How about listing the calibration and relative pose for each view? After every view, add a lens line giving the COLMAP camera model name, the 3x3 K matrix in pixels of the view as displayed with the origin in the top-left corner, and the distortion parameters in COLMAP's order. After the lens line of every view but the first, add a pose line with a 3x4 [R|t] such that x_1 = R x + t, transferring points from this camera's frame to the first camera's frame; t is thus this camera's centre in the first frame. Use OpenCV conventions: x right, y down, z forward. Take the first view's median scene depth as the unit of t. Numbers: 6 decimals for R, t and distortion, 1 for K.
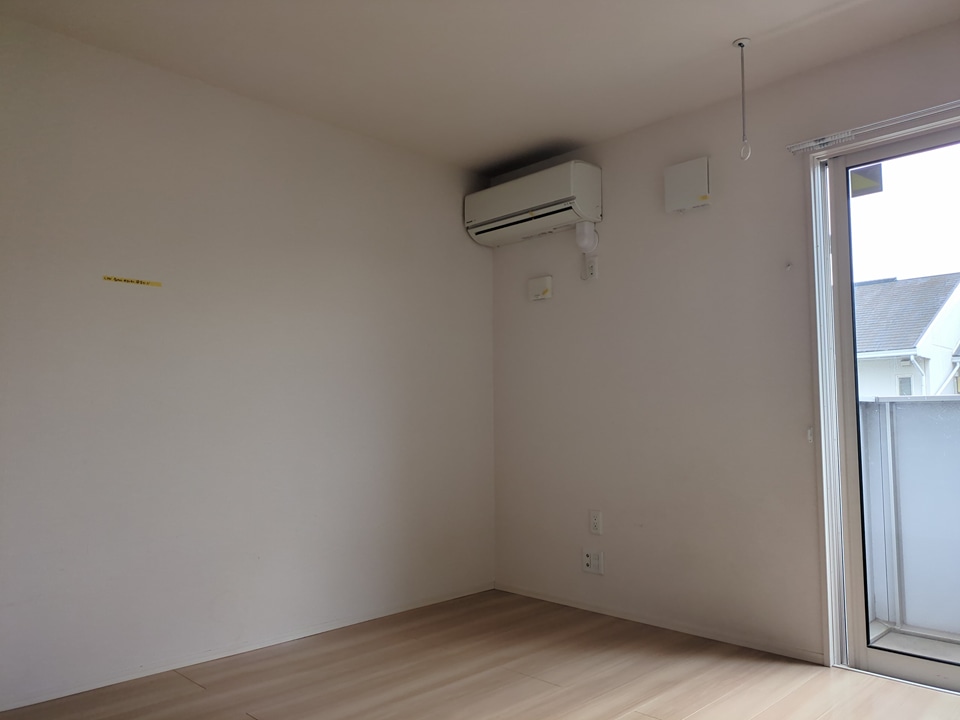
lens RADIAL K [[718.1, 0, 480.0], [0, 718.1, 360.0], [0, 0, 1]] dist [0.040225, -0.061583]
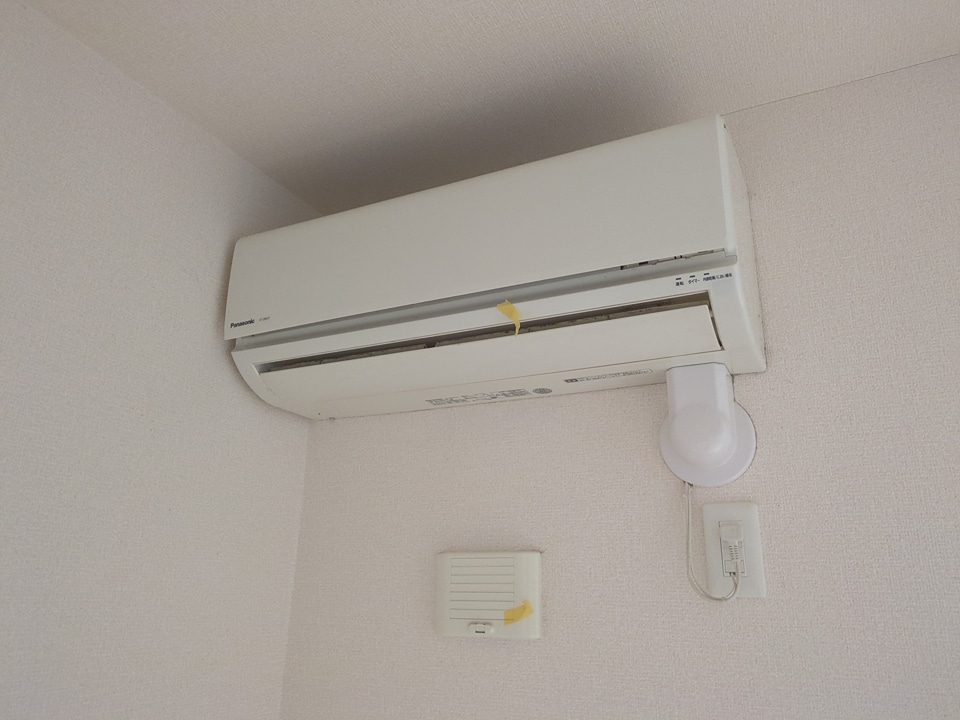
lens RADIAL K [[725.3, 0, 483.9], [0, 725.3, 350.3], [0, 0, 1]] dist [0.040496, -0.003101]
pose [[0.944475, 0.116931, 0.307072, -0.012123], [-0.042681, 0.970278, -0.238201, -0.122397], [-0.325798, 0.211869, 0.921394, 0.730823]]
